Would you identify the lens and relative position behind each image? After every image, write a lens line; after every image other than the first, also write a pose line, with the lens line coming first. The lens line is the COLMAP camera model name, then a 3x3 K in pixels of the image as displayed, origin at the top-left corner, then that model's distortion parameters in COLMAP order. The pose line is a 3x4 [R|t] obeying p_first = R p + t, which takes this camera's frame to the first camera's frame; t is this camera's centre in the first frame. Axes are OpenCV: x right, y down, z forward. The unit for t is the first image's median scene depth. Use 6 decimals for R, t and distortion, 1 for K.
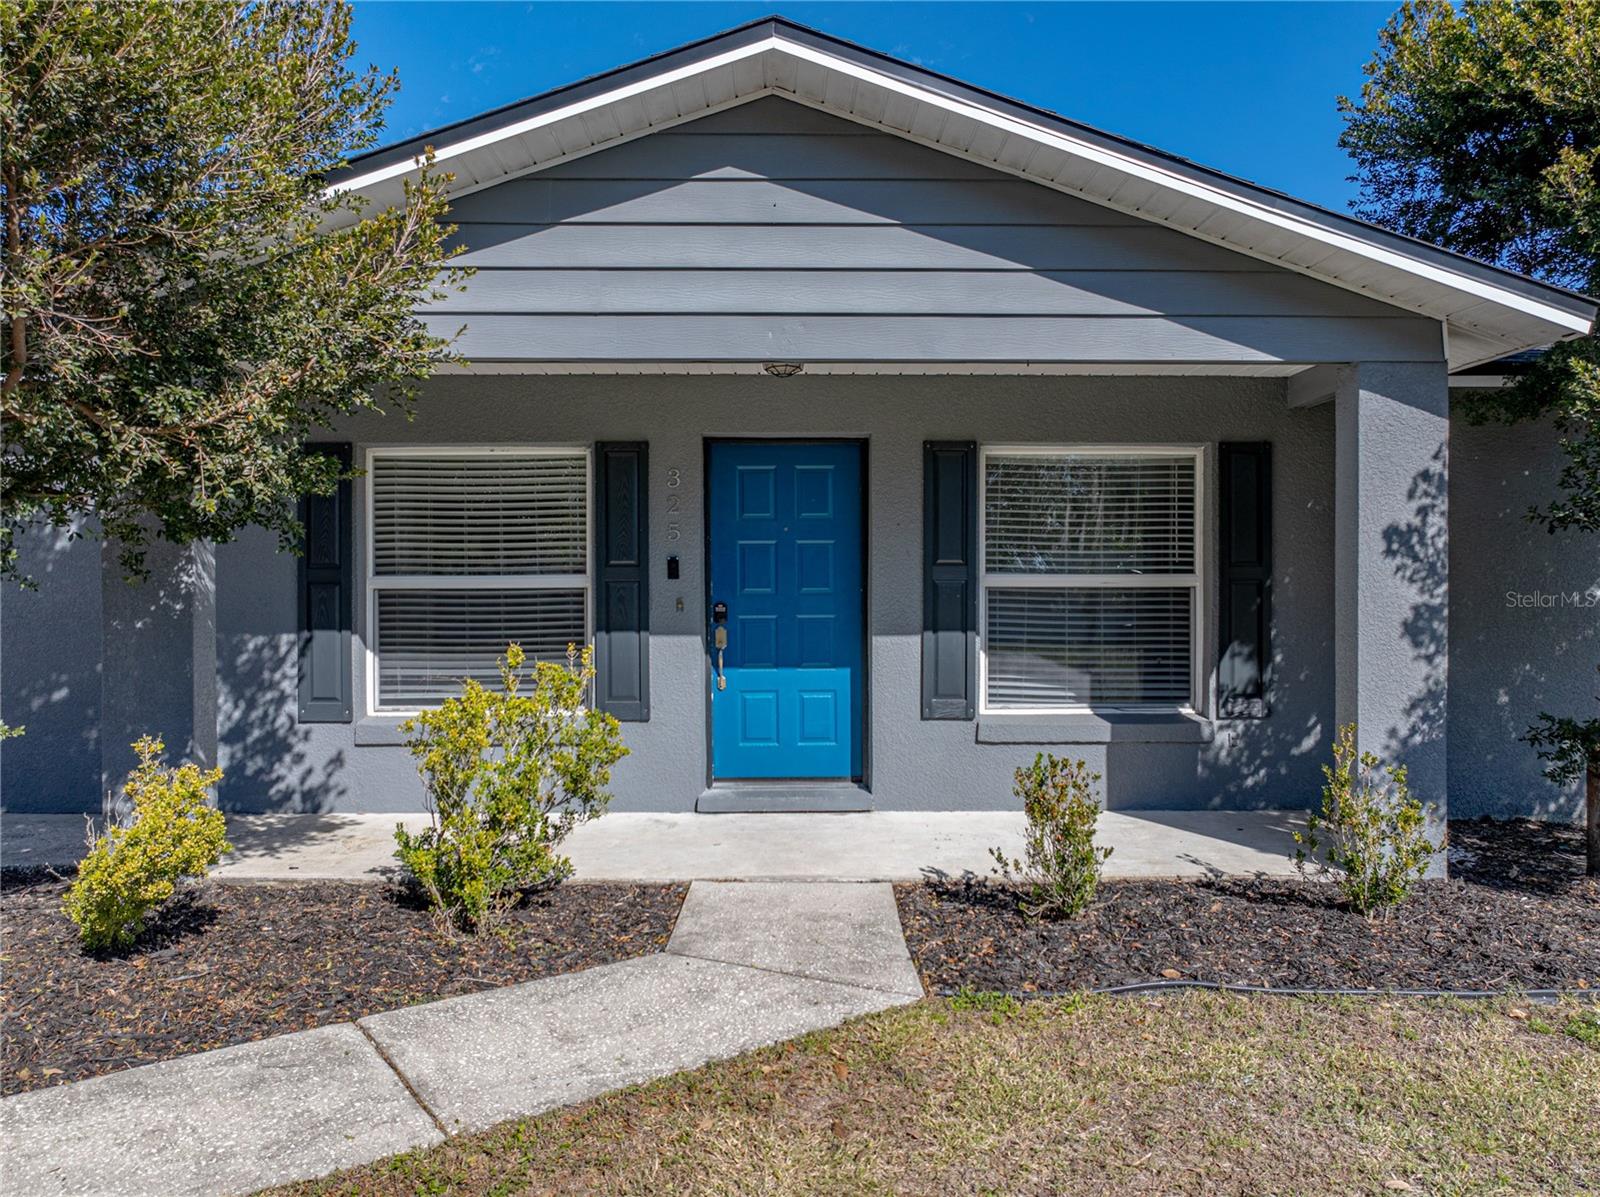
lens RADIAL K [[1188.1, 0, 800.0], [0, 1188.1, 598.5], [0, 0, 1]] dist [-0.009155, 0.003290]
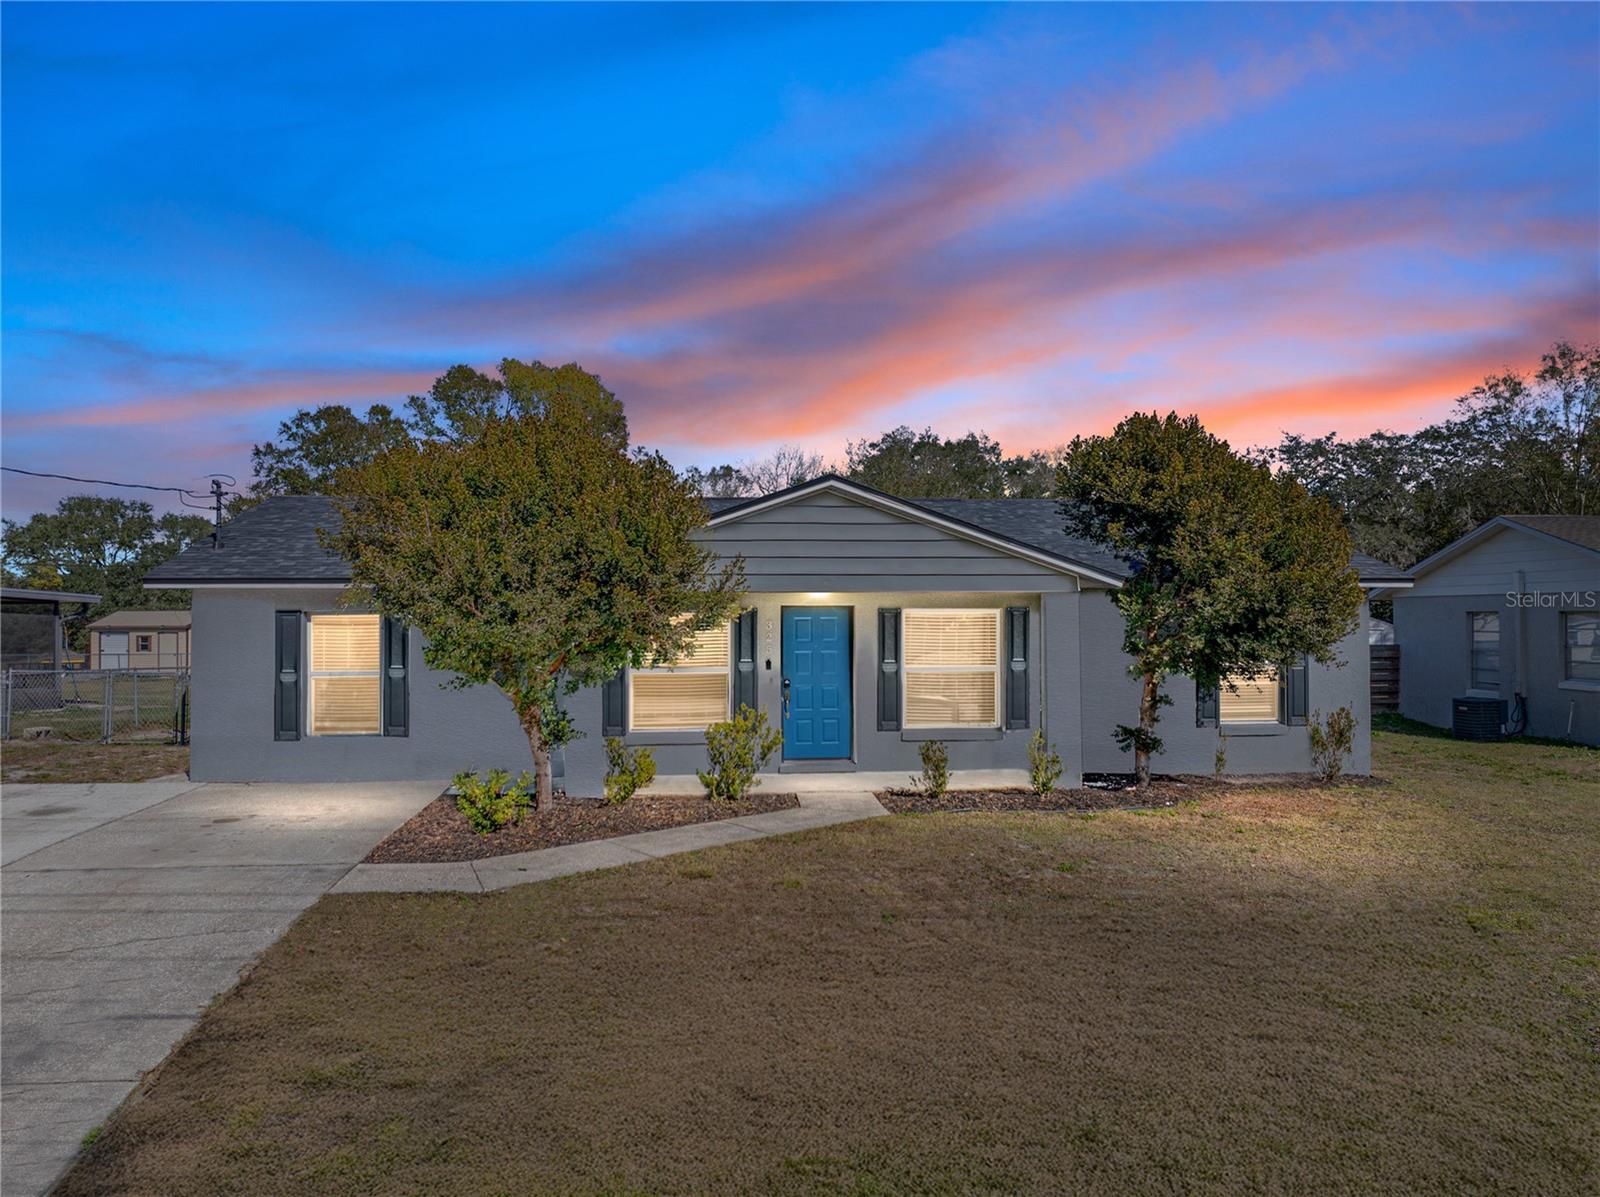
lens RADIAL K [[1188.1, 0, 800.0], [0, 1188.1, 598.5], [0, 0, 1]] dist [-0.009155, 0.003290]
pose [[0.996574, -0.001351, 0.082697, -0.263170], [0.003188, 0.999751, -0.022093, -0.114561], [-0.082647, 0.022281, 0.996330, -1.416572]]
